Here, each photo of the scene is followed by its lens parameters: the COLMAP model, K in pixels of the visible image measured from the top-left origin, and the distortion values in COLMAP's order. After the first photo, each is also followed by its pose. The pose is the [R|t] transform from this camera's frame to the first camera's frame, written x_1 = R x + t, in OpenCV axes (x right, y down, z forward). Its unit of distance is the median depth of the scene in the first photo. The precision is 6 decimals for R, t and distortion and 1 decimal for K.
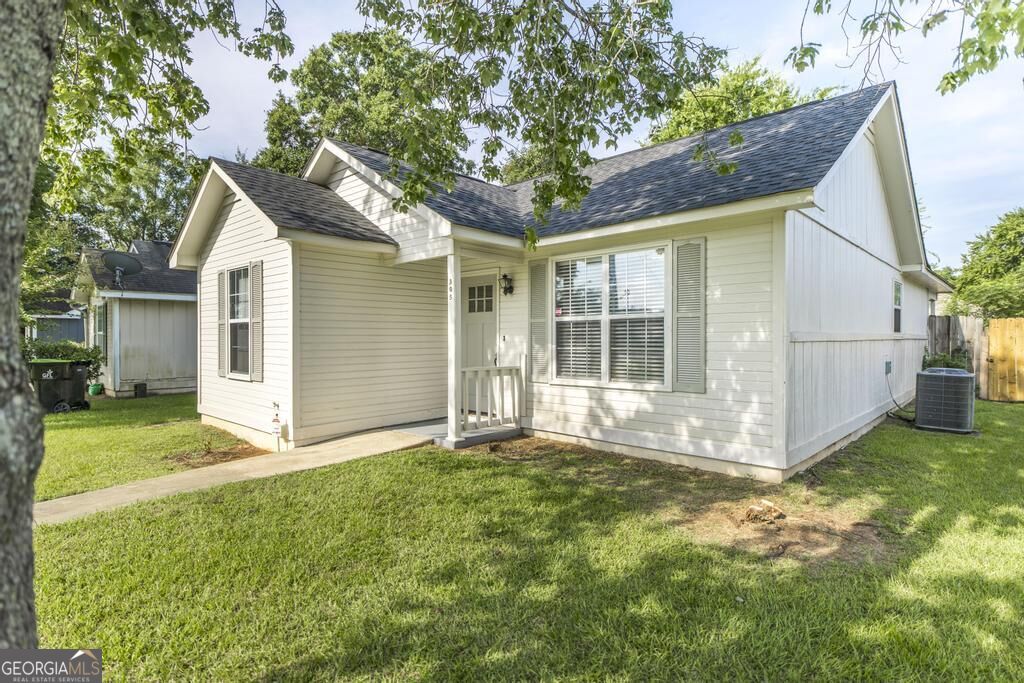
lens RADIAL K [[539.5, 0, 512.0], [0, 539.5, 341.5], [0, 0, 1]] dist [0.019157, -0.000809]
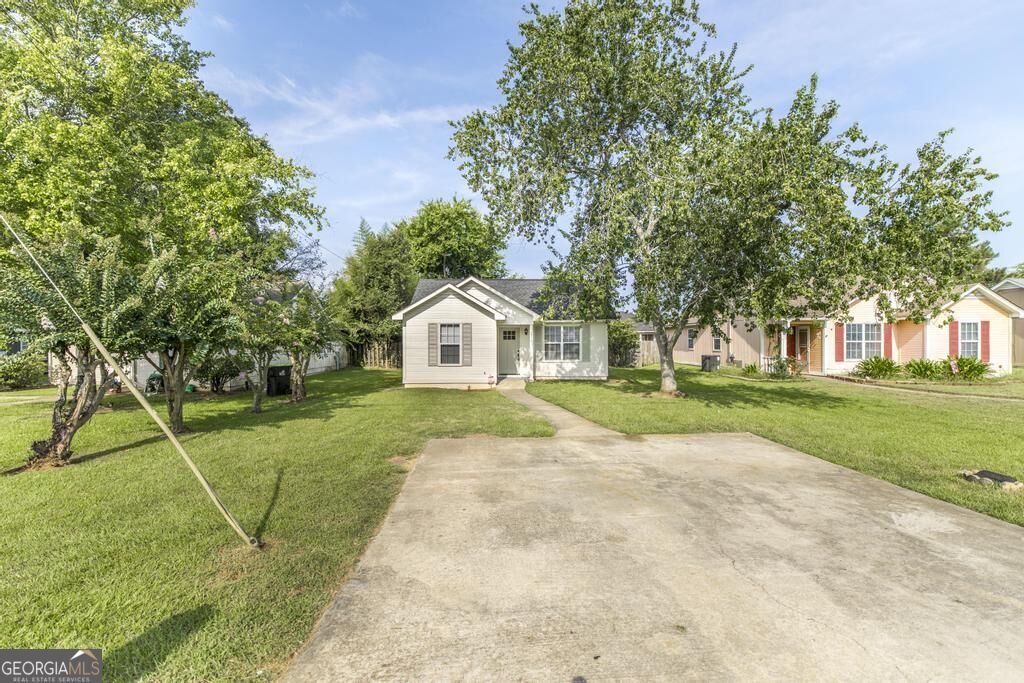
lens RADIAL K [[452.2, 0, 517.1], [0, 452.2, 340.3], [0, 0, 1]] dist [0.001865, -0.000170]
pose [[0.689009, 0.000979, 0.724752, -2.027883], [0.004177, 0.999977, -0.005322, -0.043776], [-0.724740, 0.006694, 0.688990, -0.787755]]
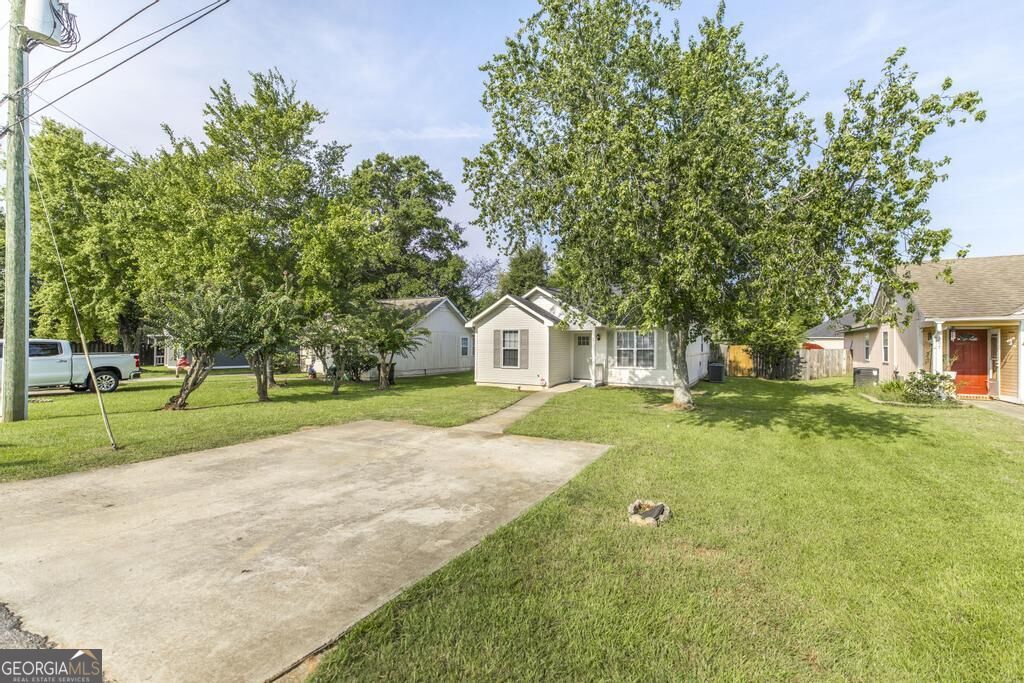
lens RADIAL K [[452.2, 0, 517.1], [0, 452.2, 340.3], [0, 0, 1]] dist [0.001865, -0.000170]
pose [[0.965212, 0.011409, 0.261219, -1.207963], [-0.007486, 0.999844, -0.016009, -0.044572], [-0.261361, 0.013497, 0.965147, -1.475745]]
